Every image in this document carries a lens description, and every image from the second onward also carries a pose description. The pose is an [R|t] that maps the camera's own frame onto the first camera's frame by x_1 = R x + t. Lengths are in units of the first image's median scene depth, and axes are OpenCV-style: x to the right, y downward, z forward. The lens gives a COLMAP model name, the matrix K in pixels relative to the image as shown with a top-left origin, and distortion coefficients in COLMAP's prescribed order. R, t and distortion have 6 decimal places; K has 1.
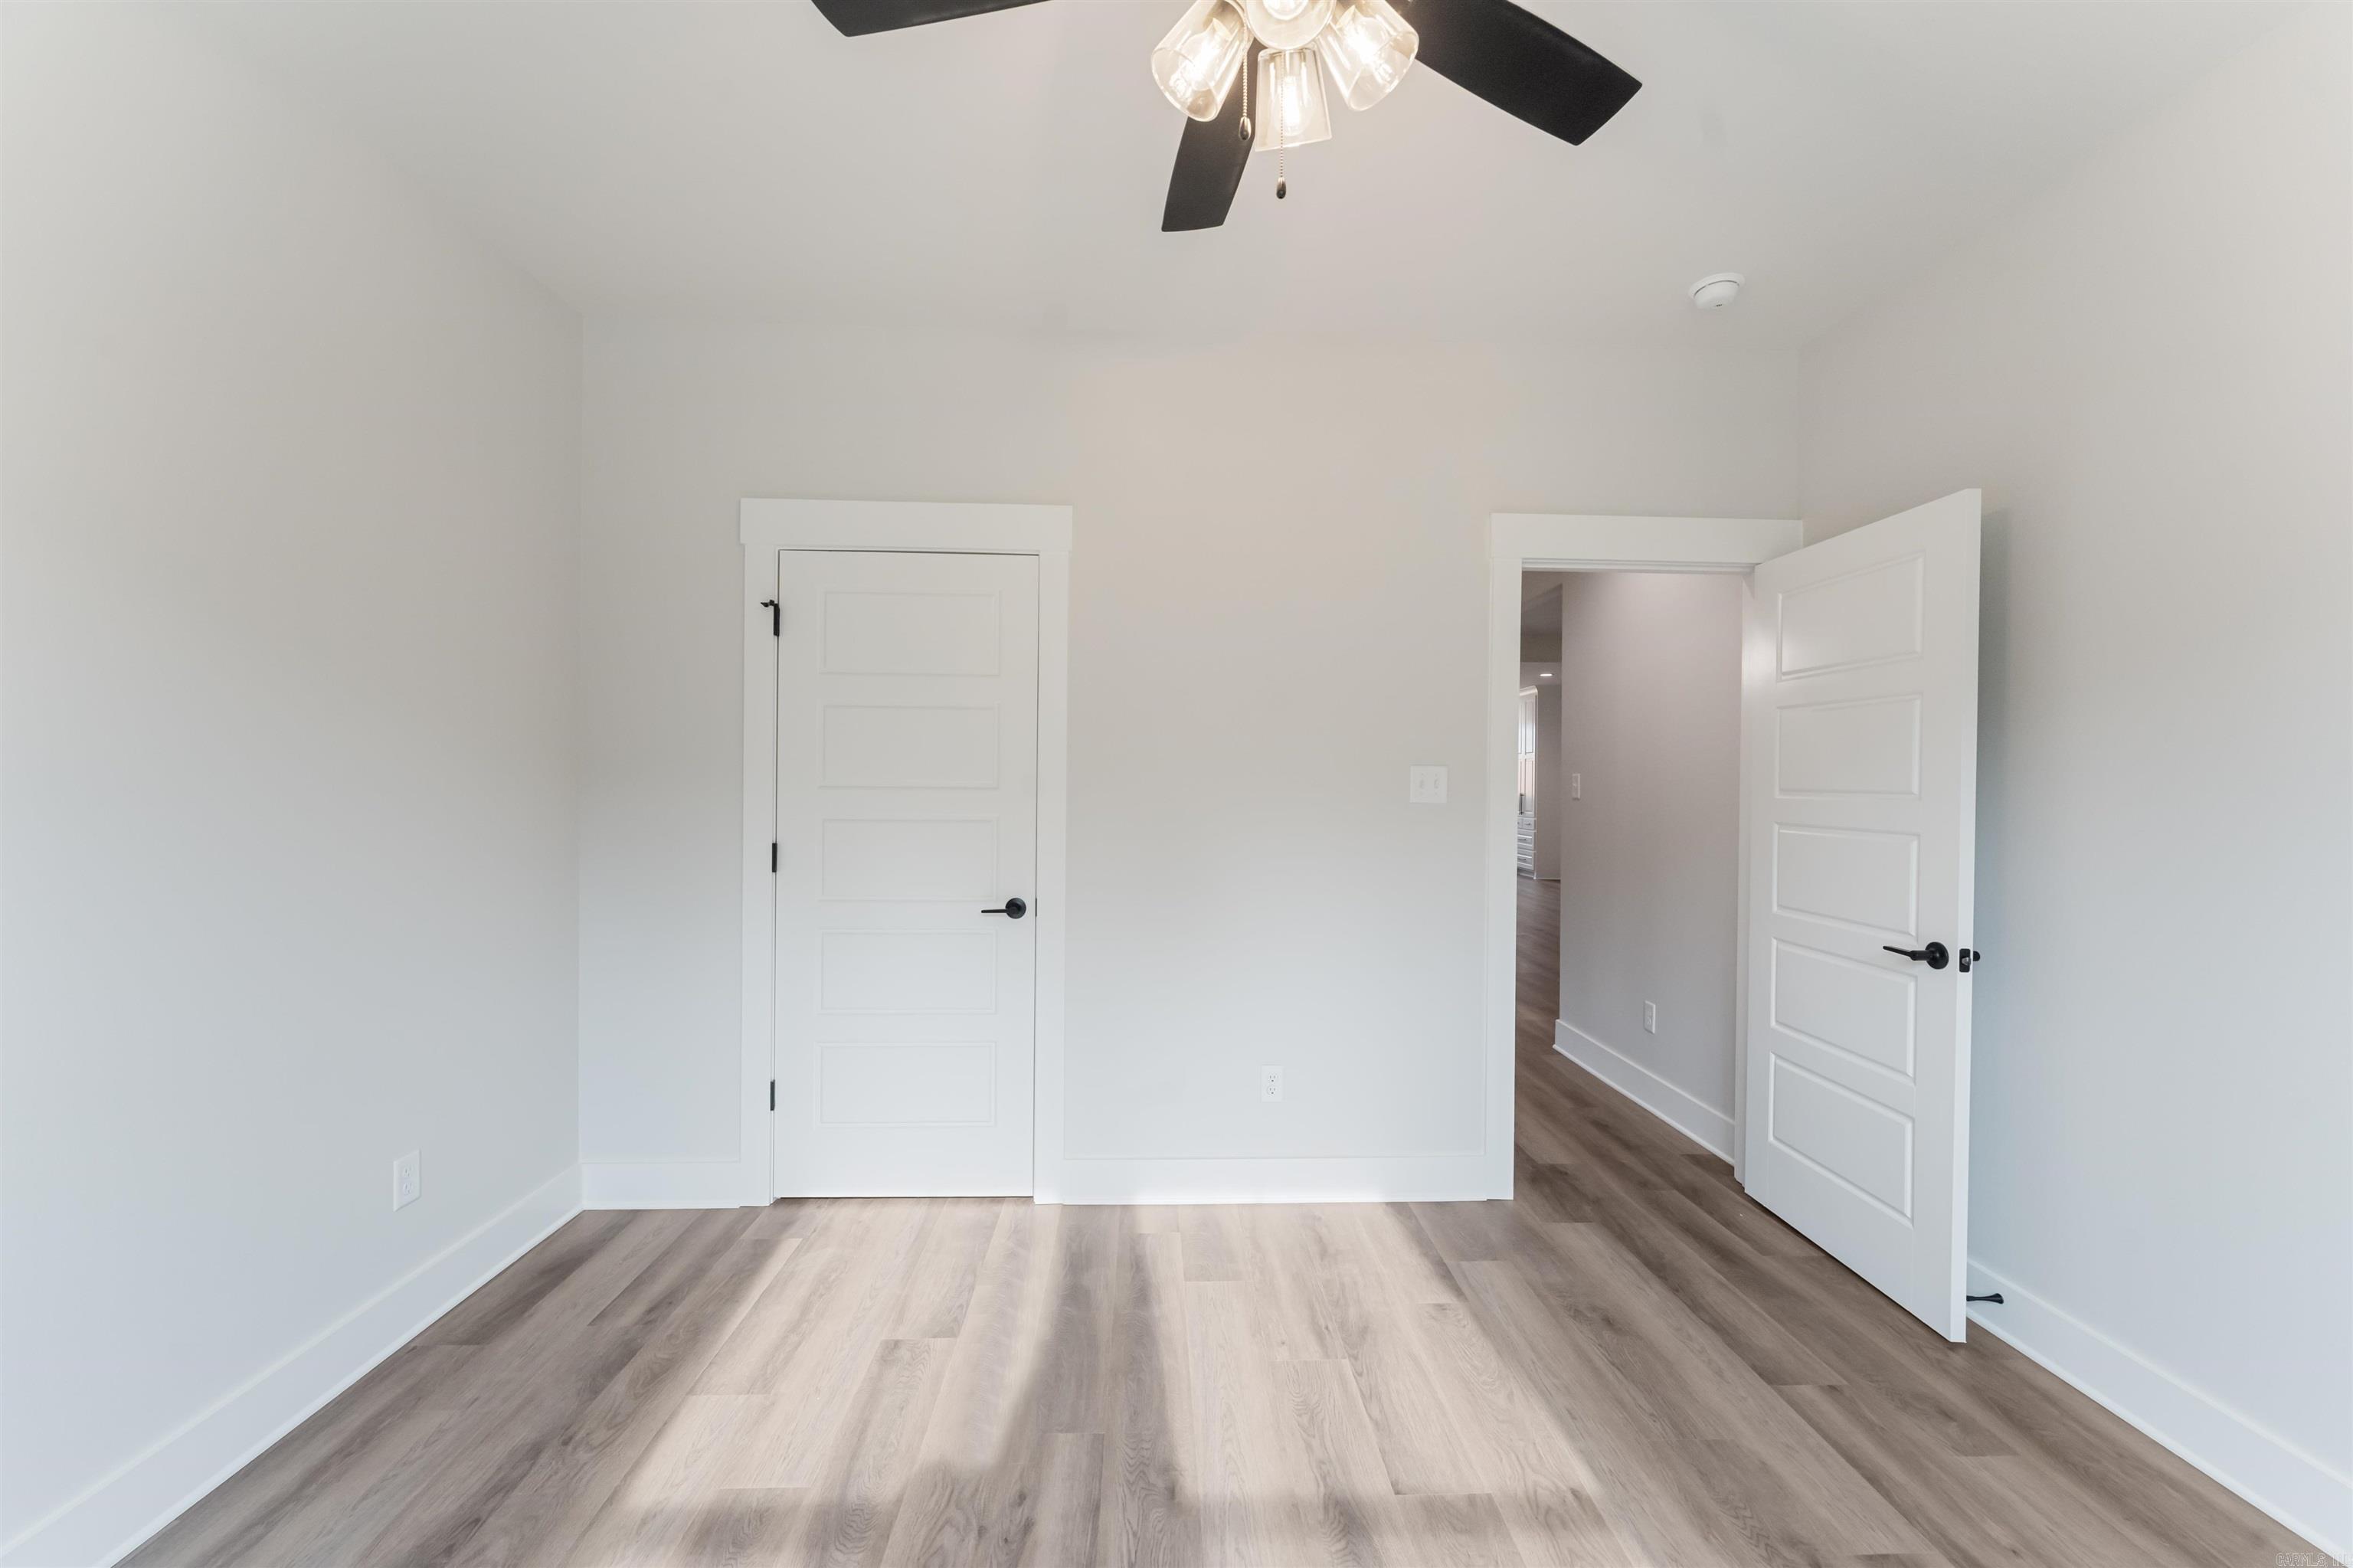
lens RADIAL K [[940.6, 0, 1173.1], [0, 940.6, 780.9], [0, 0, 1]] dist [-0.002789, 0.000323]
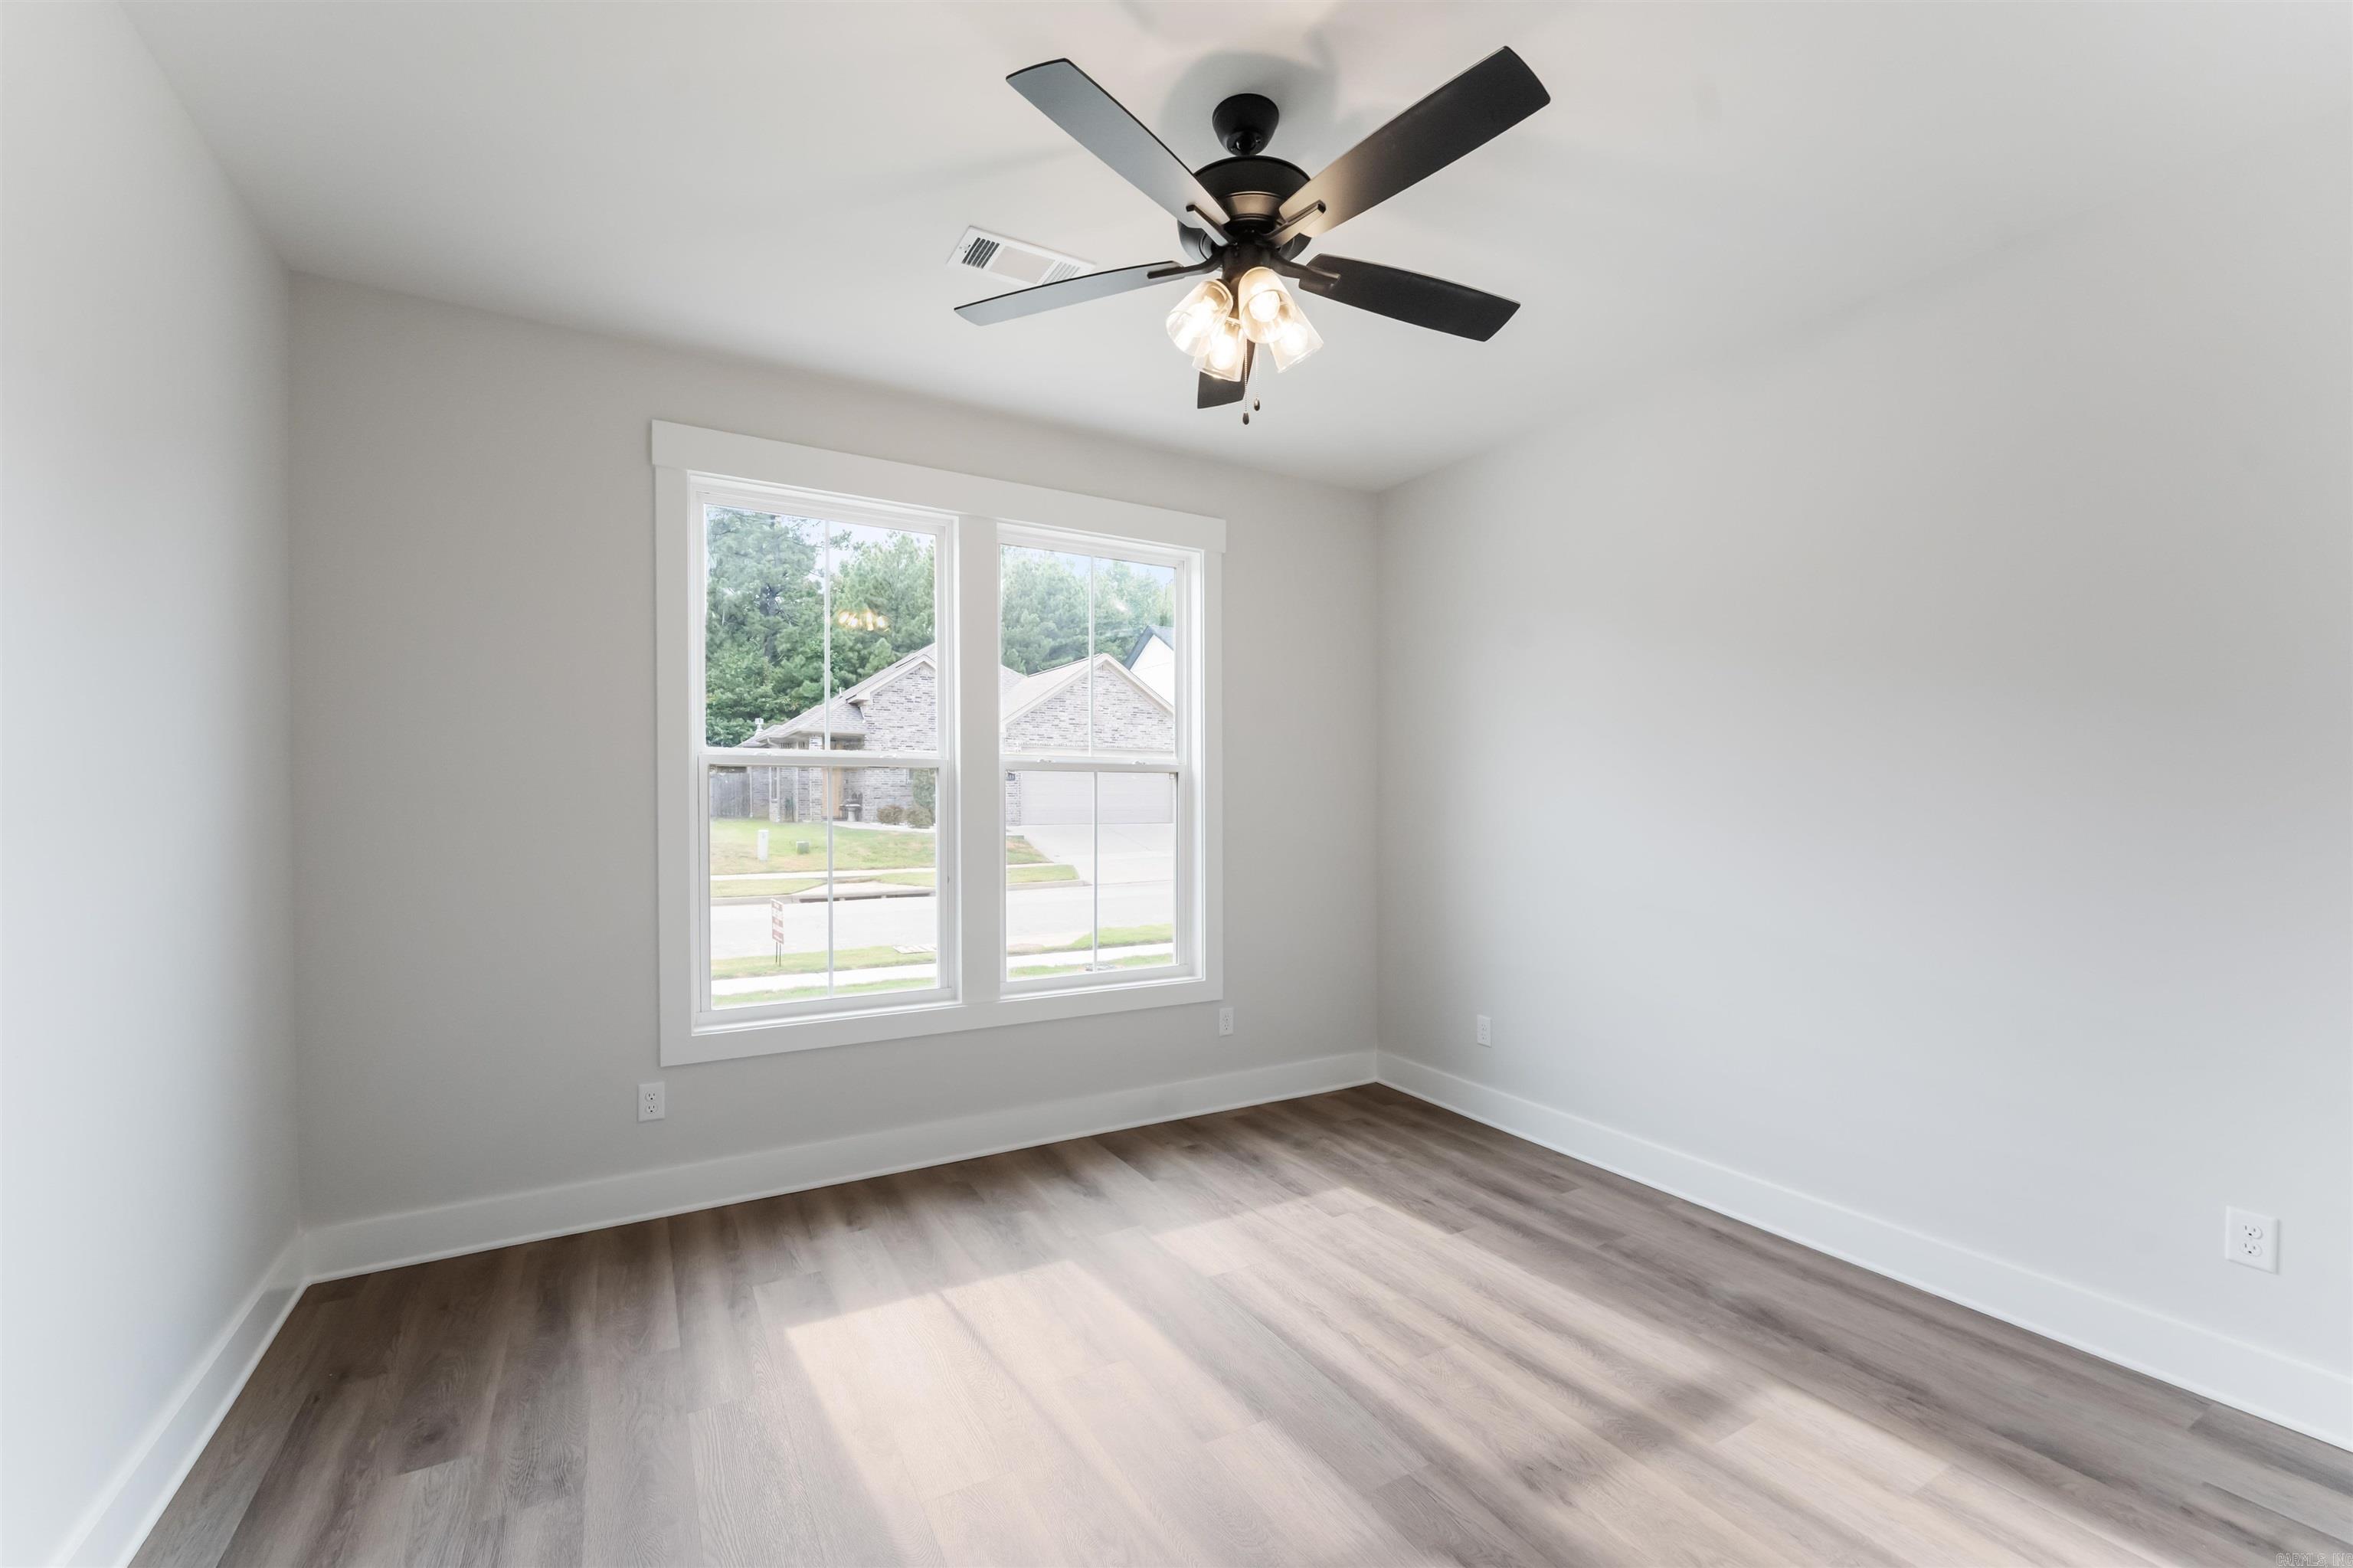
lens RADIAL K [[940.6, 0, 1172.0], [0, 940.6, 791.9], [0, 0, 1]] dist [-0.002789, 0.000323]
pose [[-0.875735, -0.009390, -0.482701, 0.631953], [-0.009730, 0.999951, -0.001800, 0.003430], [0.482694, 0.003120, -0.875784, 1.499753]]
